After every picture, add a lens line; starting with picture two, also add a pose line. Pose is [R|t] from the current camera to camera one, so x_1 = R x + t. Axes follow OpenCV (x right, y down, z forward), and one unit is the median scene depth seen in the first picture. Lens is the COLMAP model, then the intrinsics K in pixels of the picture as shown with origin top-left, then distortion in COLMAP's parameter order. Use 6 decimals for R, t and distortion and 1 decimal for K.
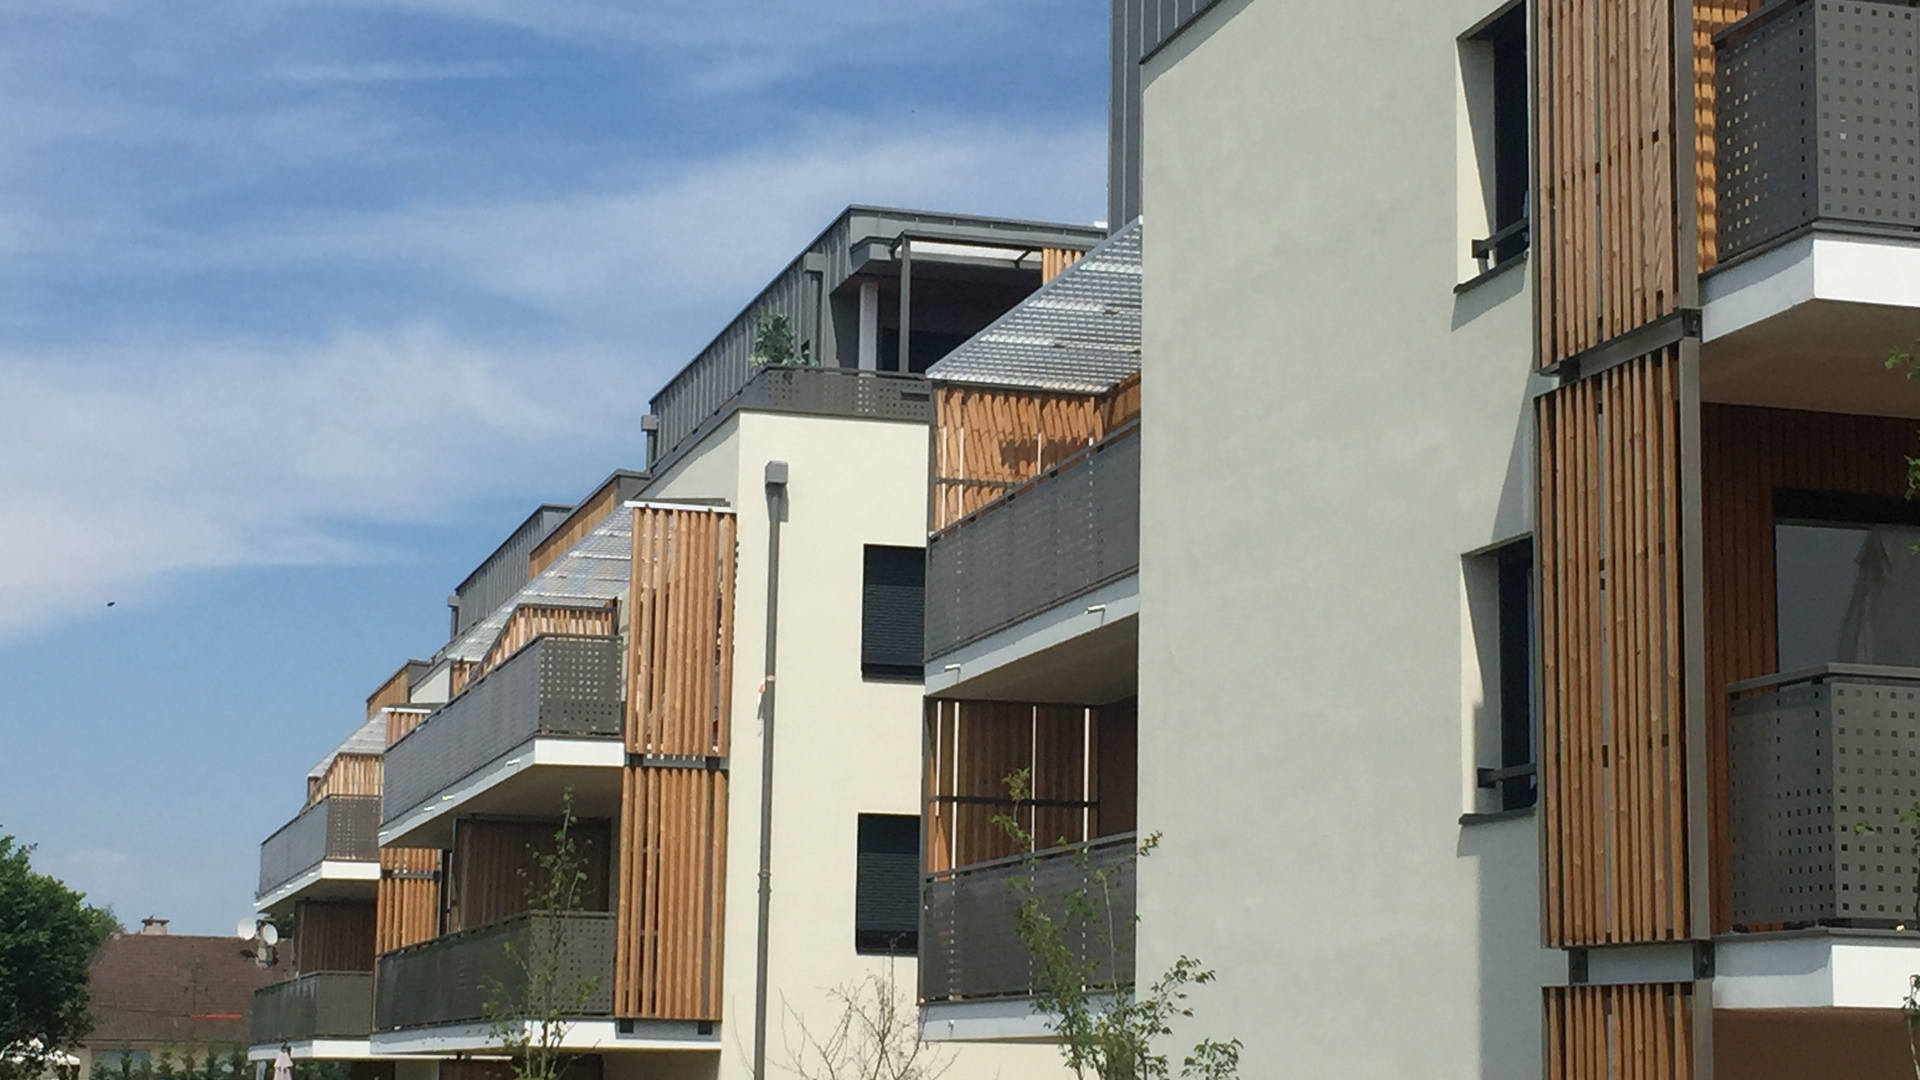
lens RADIAL K [[3421.1, 0, 960.0], [0, 3421.1, 540.0], [0, 0, 1]] dist [-0.062572, -0.080843]
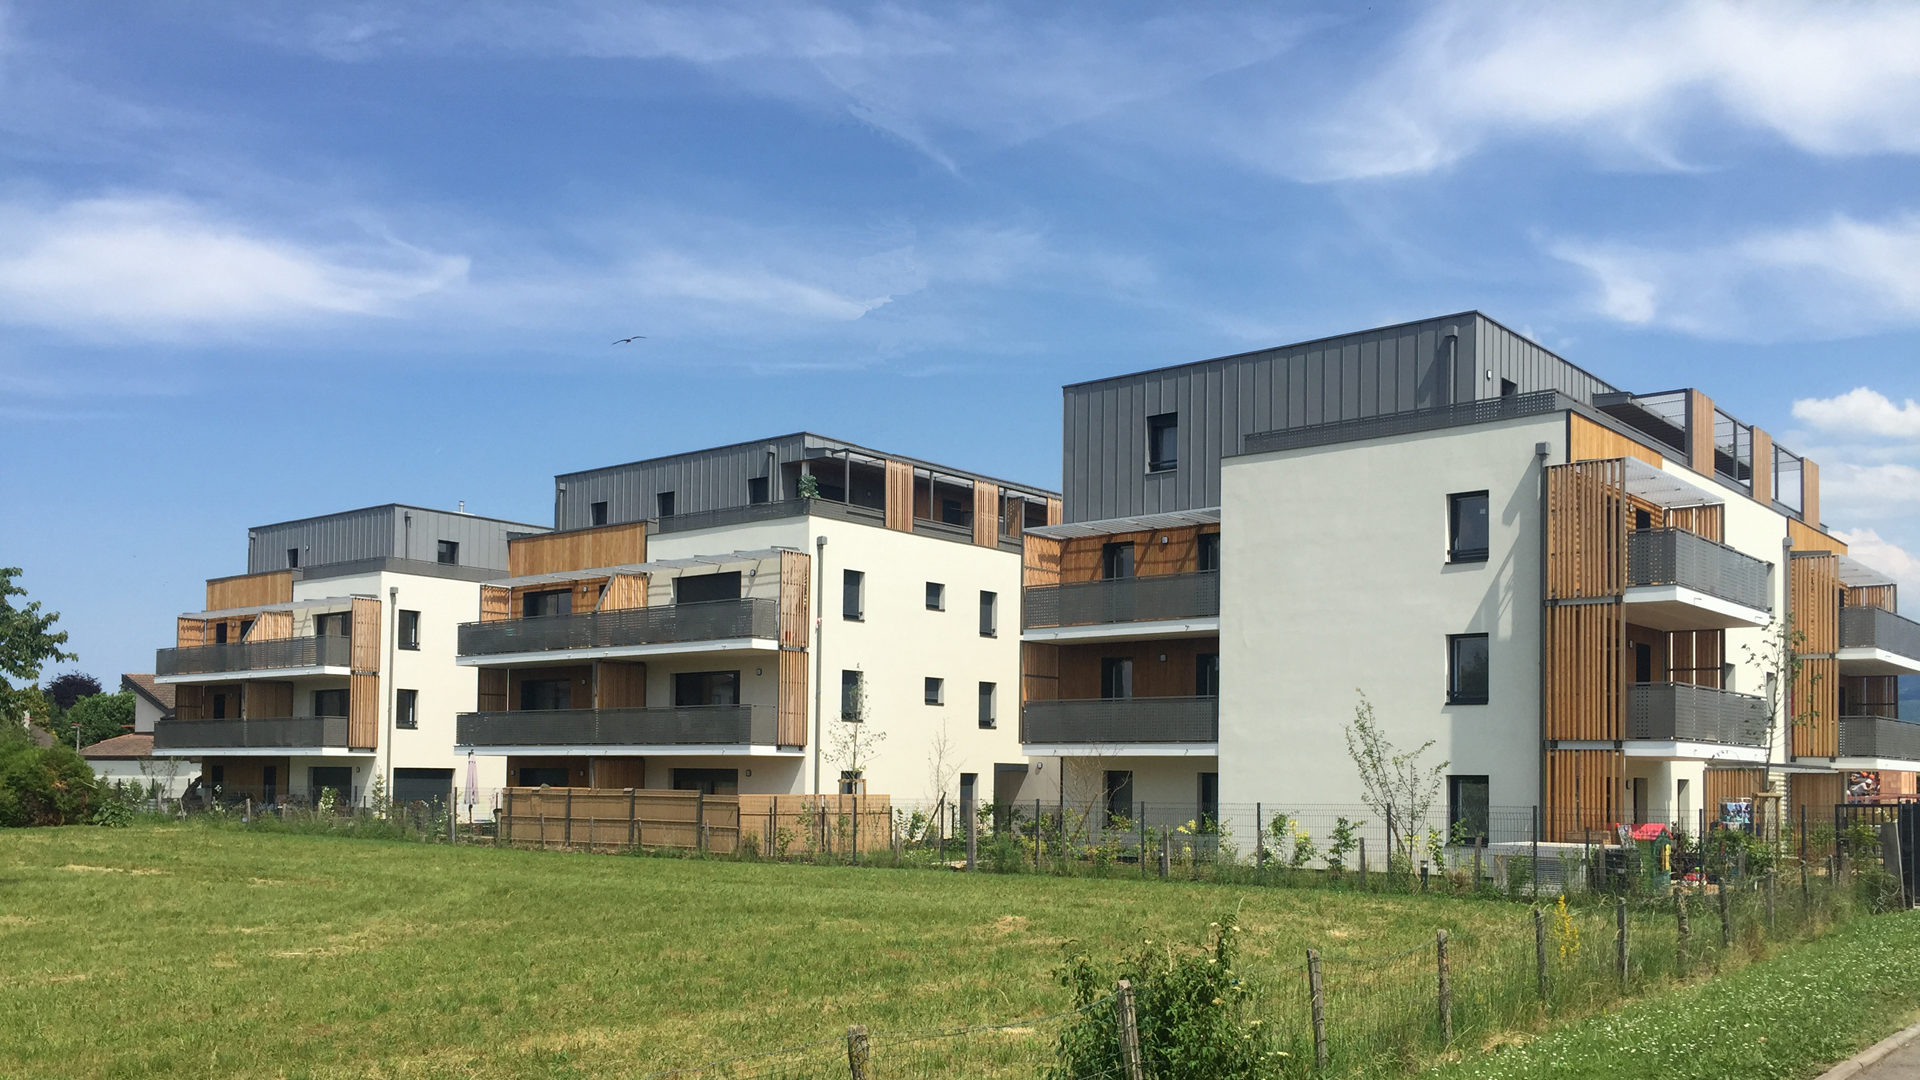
lens RADIAL K [[1570.9, 0, 960.0], [0, 1570.9, 540.0], [0, 0, 1]] dist [0.006067, 0.001134]
pose [[0.839438, 0.060319, 0.540097, -0.639867], [-0.075093, 0.997162, 0.005348, -0.034397], [-0.538242, -0.045046, 0.841586, -0.092341]]
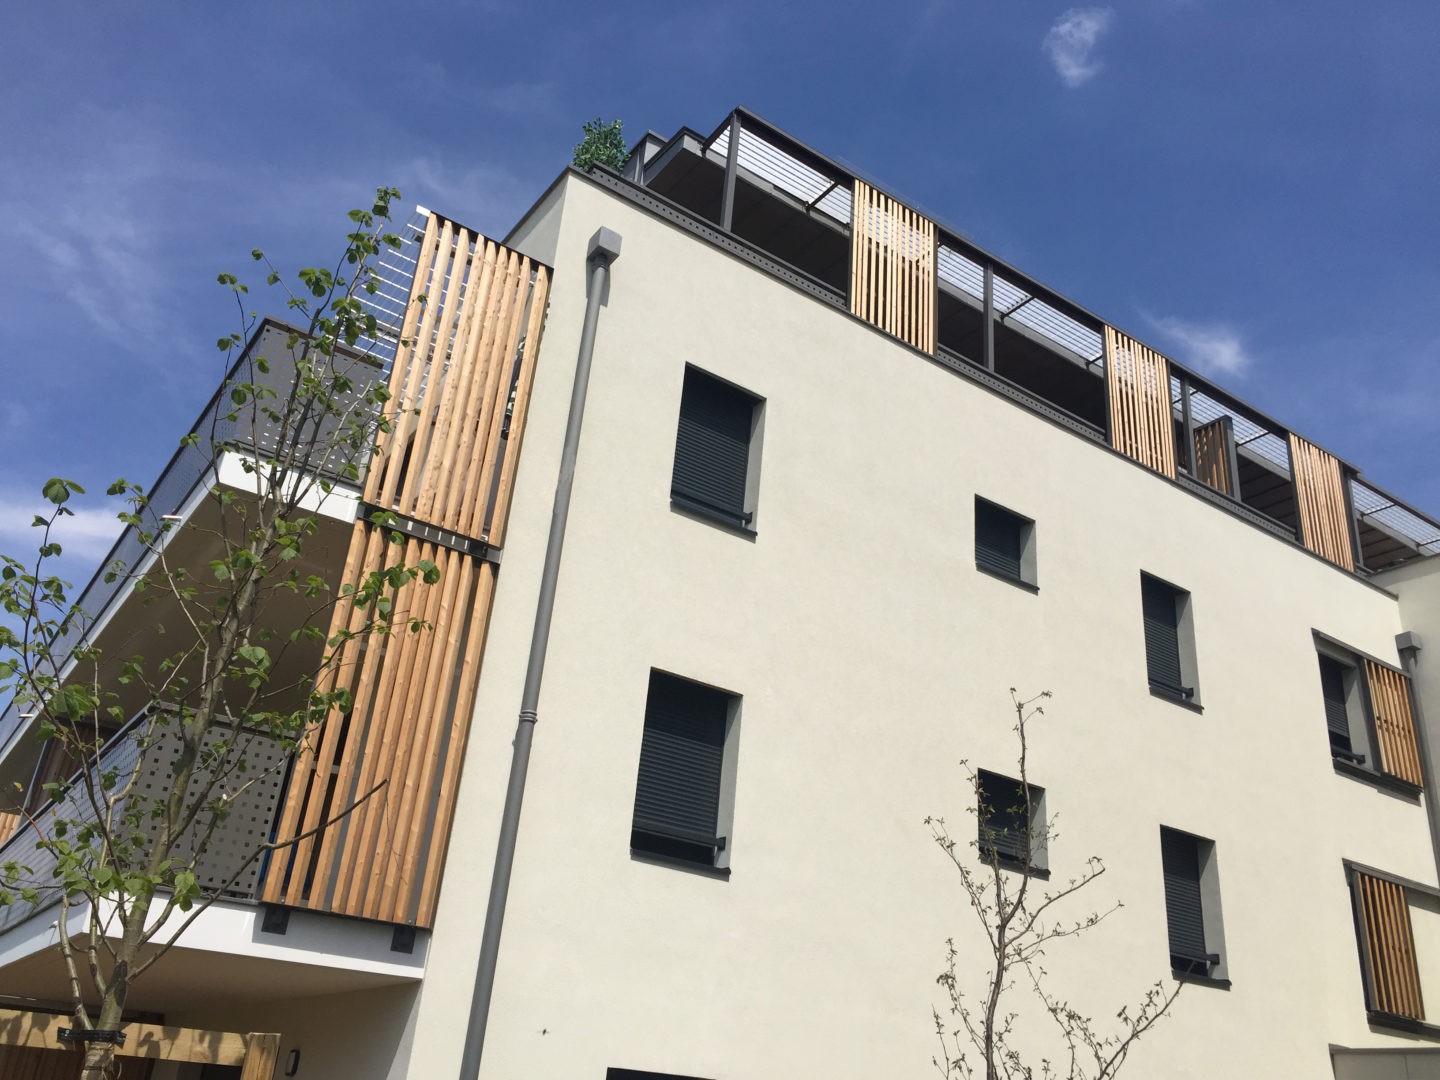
lens RADIAL K [[1228.8, 0, 720.0], [0, 1228.8, 540.0], [0, 0, 1]] dist [0.043035, 0.001784]
pose [[0.947236, 0.190434, 0.257834, -0.092137], [-0.114827, 0.952599, -0.281727, 0.130199], [-0.299262, 0.237255, 0.924203, 0.755241]]
